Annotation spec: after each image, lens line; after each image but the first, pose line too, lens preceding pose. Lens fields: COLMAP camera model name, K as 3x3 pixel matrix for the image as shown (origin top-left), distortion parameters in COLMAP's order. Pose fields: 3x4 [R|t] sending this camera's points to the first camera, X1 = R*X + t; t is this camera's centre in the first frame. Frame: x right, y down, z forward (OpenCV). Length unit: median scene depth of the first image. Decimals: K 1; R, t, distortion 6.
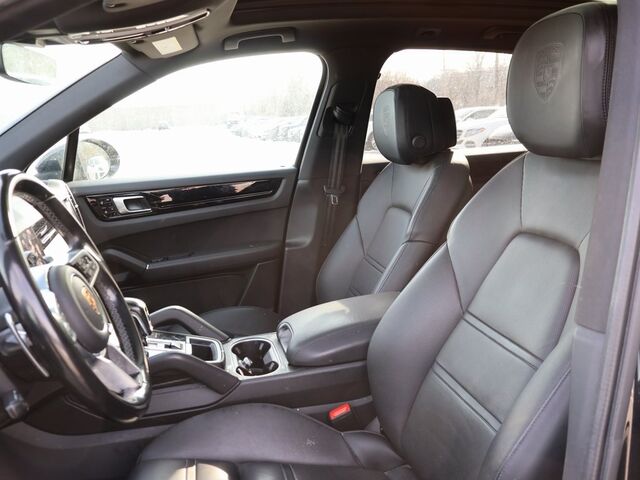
lens RADIAL K [[618.2, 0, 321.0], [0, 618.2, 239.0], [0, 0, 1]] dist [-0.016498, 0.000000]
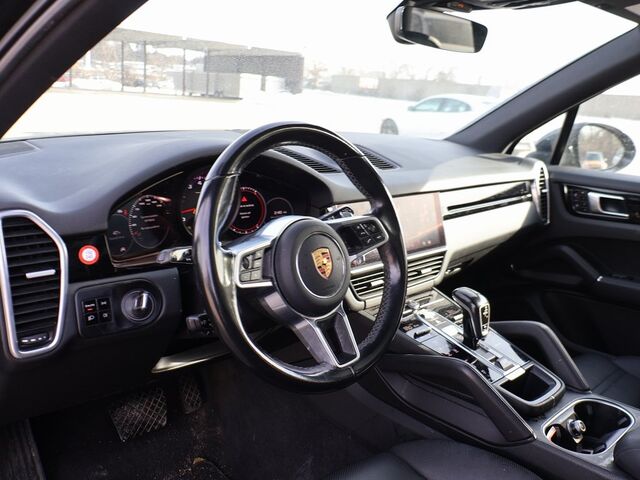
lens RADIAL K [[618.2, 0, 320.9], [0, 618.2, 241.9], [0, 0, 1]] dist [-0.016498, 0.000000]
pose [[0.562805, 0.295537, -0.771951, 0.147332], [-0.278508, 0.947091, 0.159537, -0.032753], [0.778257, 0.125206, 0.615337, 0.170042]]
